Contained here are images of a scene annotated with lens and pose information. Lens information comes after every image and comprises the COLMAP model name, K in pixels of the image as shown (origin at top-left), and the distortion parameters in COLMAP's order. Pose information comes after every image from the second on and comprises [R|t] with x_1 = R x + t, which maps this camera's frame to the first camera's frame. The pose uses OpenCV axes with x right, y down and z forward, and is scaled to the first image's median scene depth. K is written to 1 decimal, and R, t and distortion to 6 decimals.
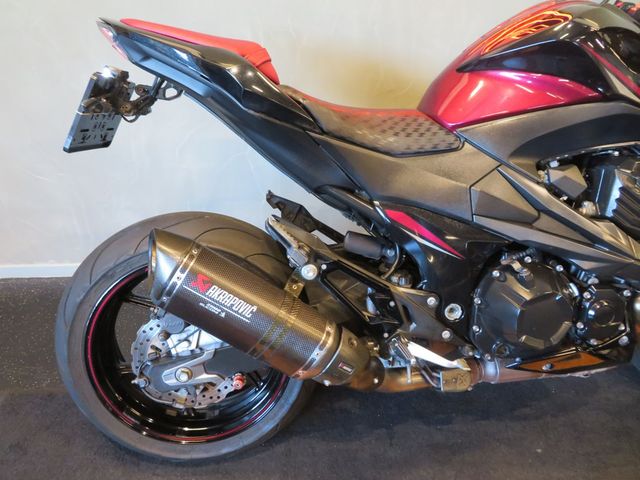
lens RADIAL K [[456.1, 0, 320.0], [0, 456.1, 240.0], [0, 0, 1]] dist [-0.001175, -0.000379]
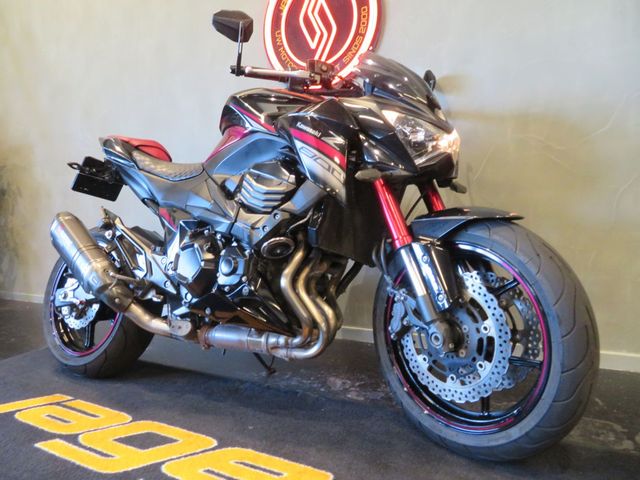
lens RADIAL K [[461.5, 0, 320.0], [0, 461.5, 240.0], [0, 0, 1]] dist [0.002676, 0.004983]
pose [[0.812710, -0.015404, -0.582464, 1.657796], [-0.231550, 0.908788, -0.347115, 0.512158], [0.534683, 0.416974, 0.735015, 0.088025]]
